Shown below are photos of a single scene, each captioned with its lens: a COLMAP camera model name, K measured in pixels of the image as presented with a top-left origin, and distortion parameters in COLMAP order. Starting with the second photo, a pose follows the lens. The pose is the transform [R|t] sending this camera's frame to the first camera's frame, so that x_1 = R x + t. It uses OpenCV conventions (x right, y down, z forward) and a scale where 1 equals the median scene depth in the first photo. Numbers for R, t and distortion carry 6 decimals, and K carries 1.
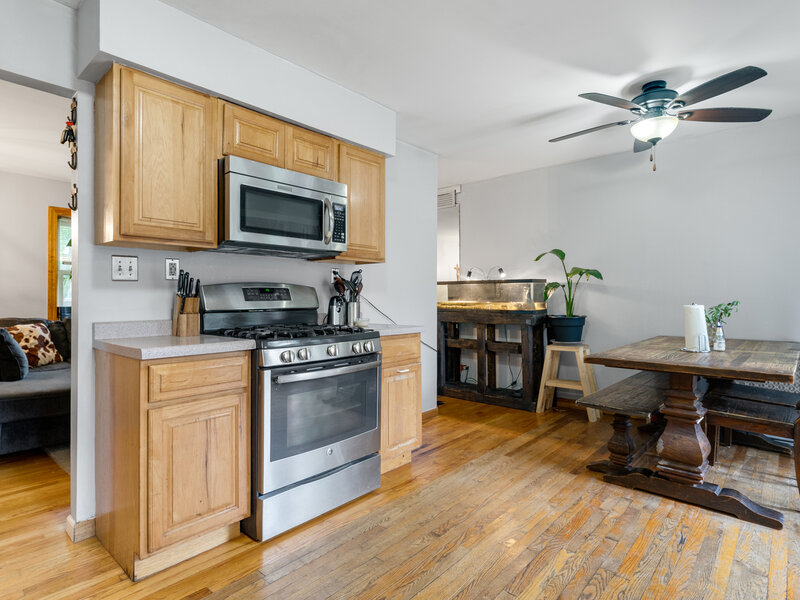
lens RADIAL K [[425.7, 0, 390.2], [0, 425.7, 301.3], [0, 0, 1]] dist [-0.022316, 0.000271]
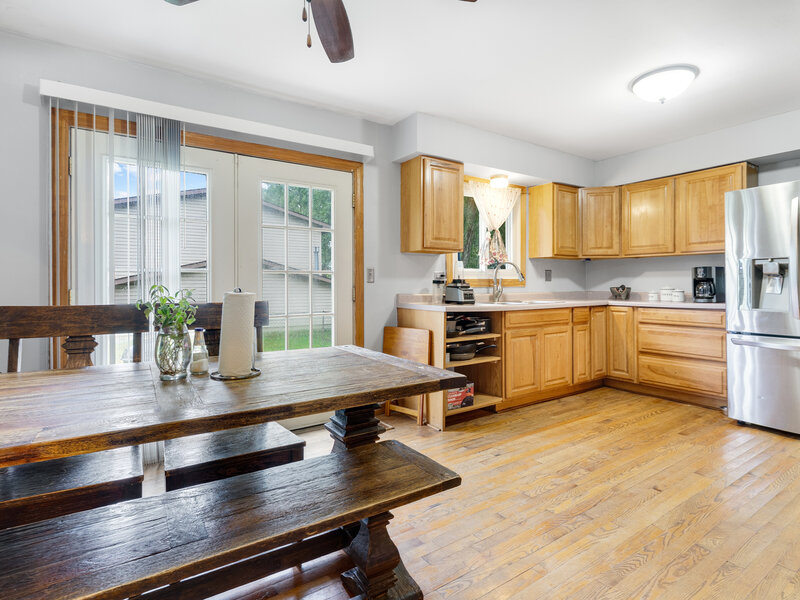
lens RADIAL K [[418.0, 0, 397.7], [0, 418.0, 287.2], [0, 0, 1]] dist [-0.002034, 0.000854]
pose [[-0.972827, 0.007271, 0.231420, 0.456254], [0.009514, 0.999918, 0.008575, 0.000303], [-0.231338, 0.010544, -0.972816, 1.748162]]
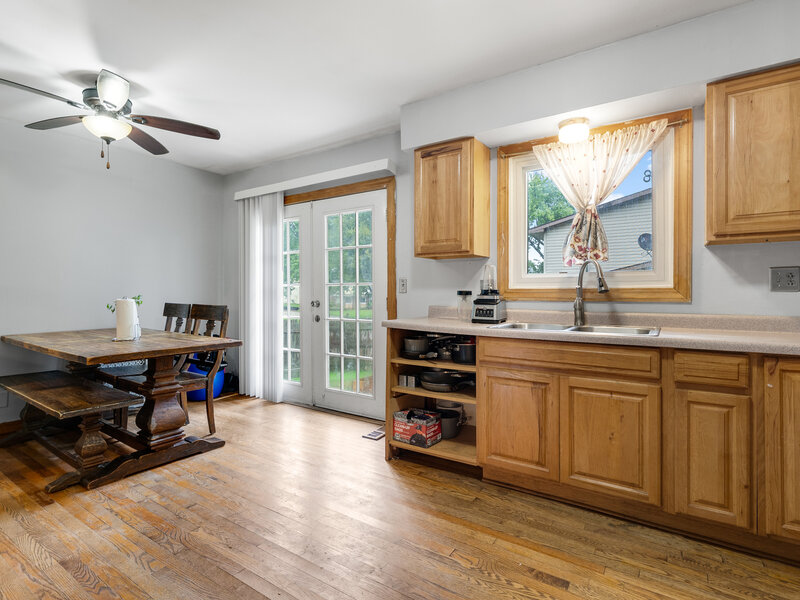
lens RADIAL K [[403.2, 0, 400.0], [0, 403.2, 300.0], [0, 0, 1]] dist [0.000010, -0.000621]
pose [[-0.170041, -0.012349, 0.985360, -0.539507], [0.002111, 0.999915, 0.012895, -0.000083], [-0.985435, 0.004273, -0.170001, 0.540364]]
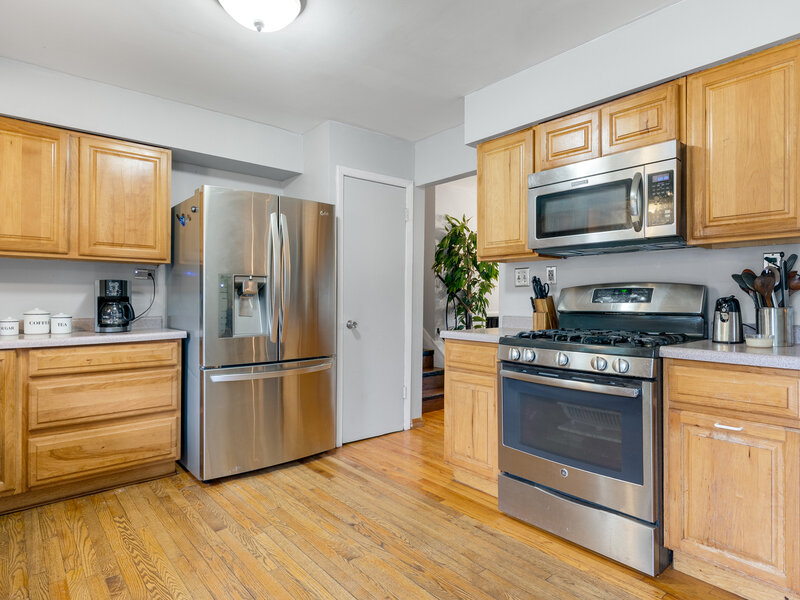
lens RADIAL K [[456.0, 0, 422.9], [0, 456.0, 299.8], [0, 0, 1]] dist [-0.019964, -0.000690]
pose [[-0.093313, 0.006222, -0.995617, 0.810759], [-0.004329, 0.999968, 0.006655, -0.013254], [0.995627, 0.004931, -0.093283, 0.767851]]
